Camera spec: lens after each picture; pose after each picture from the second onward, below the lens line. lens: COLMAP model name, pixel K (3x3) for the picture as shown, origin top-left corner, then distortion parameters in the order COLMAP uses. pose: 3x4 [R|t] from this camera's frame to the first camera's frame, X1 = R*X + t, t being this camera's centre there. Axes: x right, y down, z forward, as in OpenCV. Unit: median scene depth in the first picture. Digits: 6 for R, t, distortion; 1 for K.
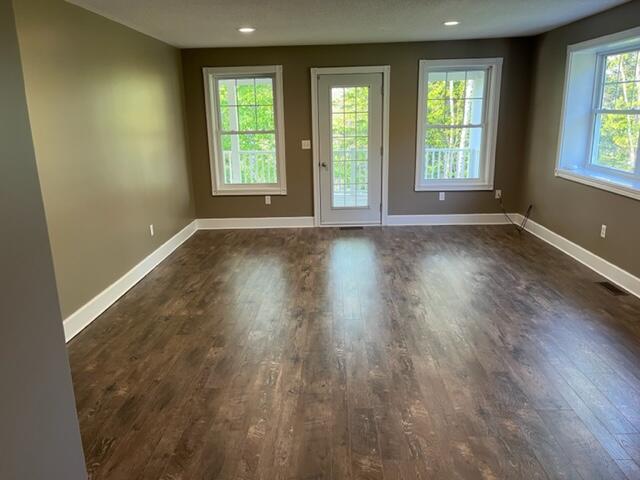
lens RADIAL K [[482.9, 0, 320.7], [0, 482.9, 239.1], [0, 0, 1]] dist [0.043246, -0.060520]
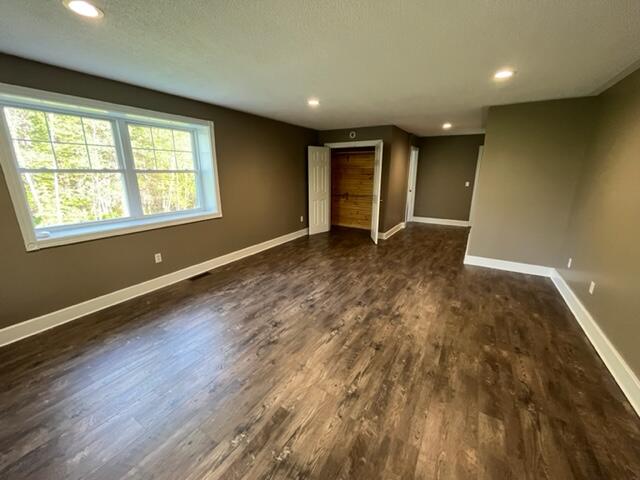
lens RADIAL K [[256.3, 0, 318.5], [0, 256.3, 237.3], [0, 0, 1]] dist [-0.010753, 0.001060]
pose [[-0.867392, -0.102099, 0.487038, -0.186120], [0.143385, 0.885938, 0.441084, -0.388485], [-0.476520, 0.452427, -0.753816, 1.580334]]
